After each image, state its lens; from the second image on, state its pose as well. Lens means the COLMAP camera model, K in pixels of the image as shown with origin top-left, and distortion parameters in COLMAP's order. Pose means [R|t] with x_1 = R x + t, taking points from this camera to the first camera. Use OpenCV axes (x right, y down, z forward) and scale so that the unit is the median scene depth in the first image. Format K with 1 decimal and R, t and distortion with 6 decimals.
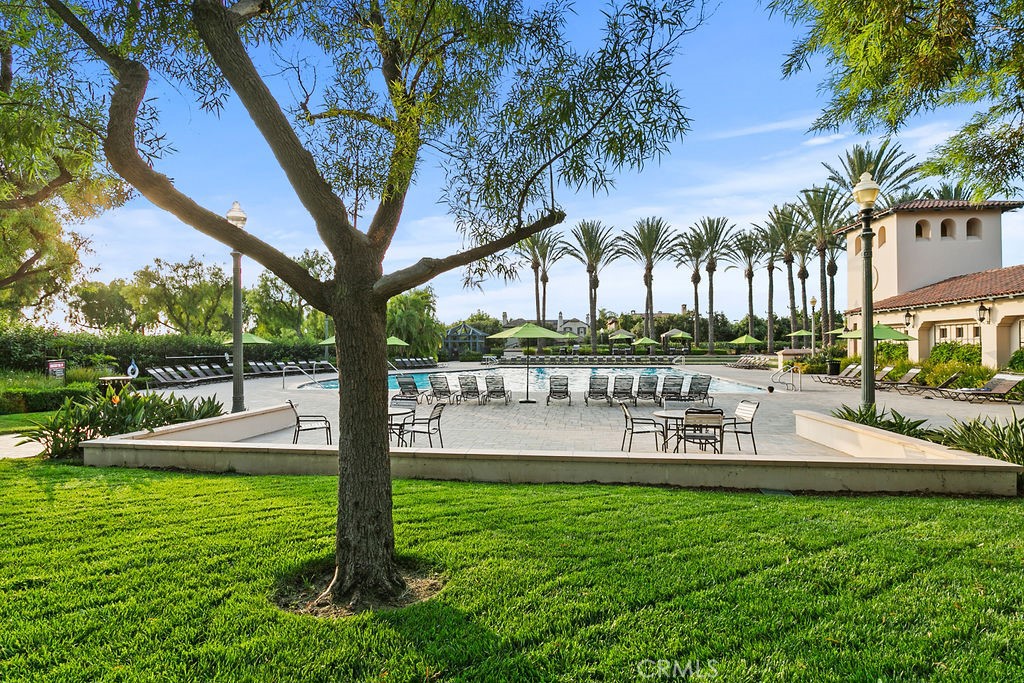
lens RADIAL K [[580.2, 0, 495.1], [0, 580.2, 340.8], [0, 0, 1]] dist [-0.003191, -0.000222]
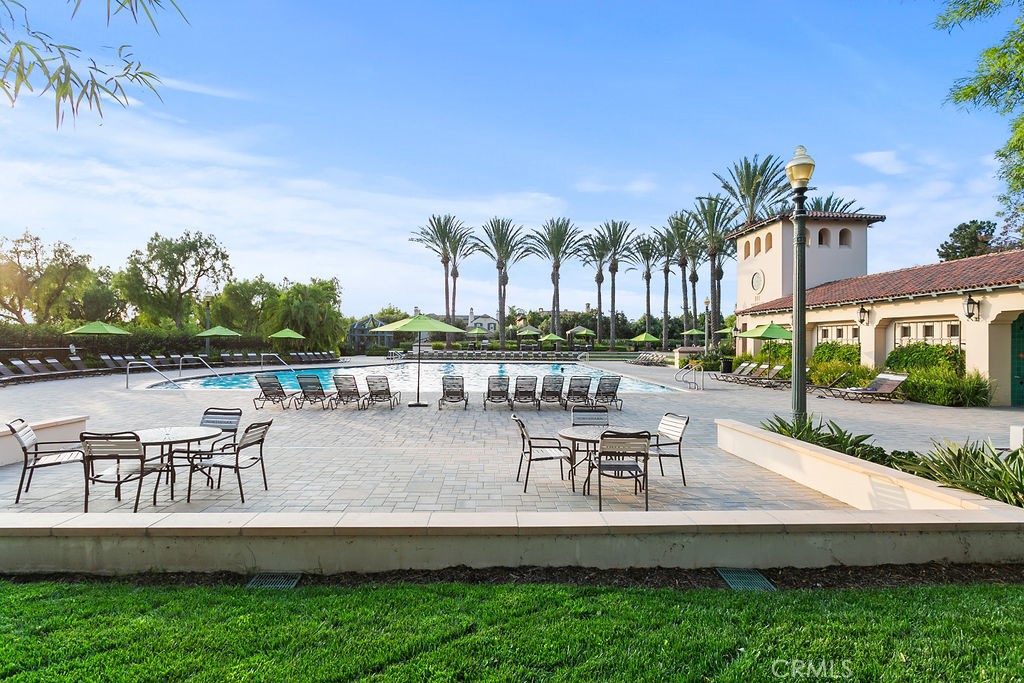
lens RADIAL K [[553.4, 0, 512.0], [0, 553.4, 341.5], [0, 0, 1]] dist [-0.000717, -0.000105]
pose [[0.983527, 0.012498, 0.180328, 0.015536], [-0.014310, 0.999859, 0.008750, 0.000178], [-0.180193, -0.011187, 0.983568, 0.057279]]
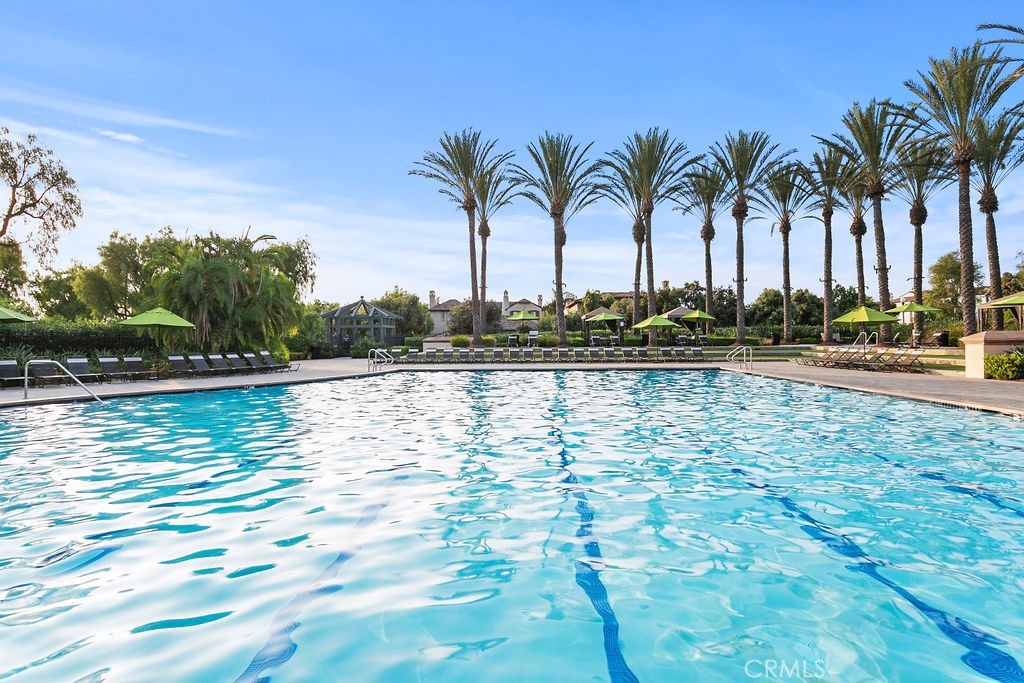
lens RADIAL K [[622.1, 0, 512.0], [0, 622.1, 341.5], [0, 0, 1]] dist [0.125565, -0.000018]
pose [[0.991906, -0.003305, 0.126934, 0.035237], [0.001526, 0.999899, 0.014109, 0.010959], [-0.126968, -0.013801, 0.991811, 0.395233]]
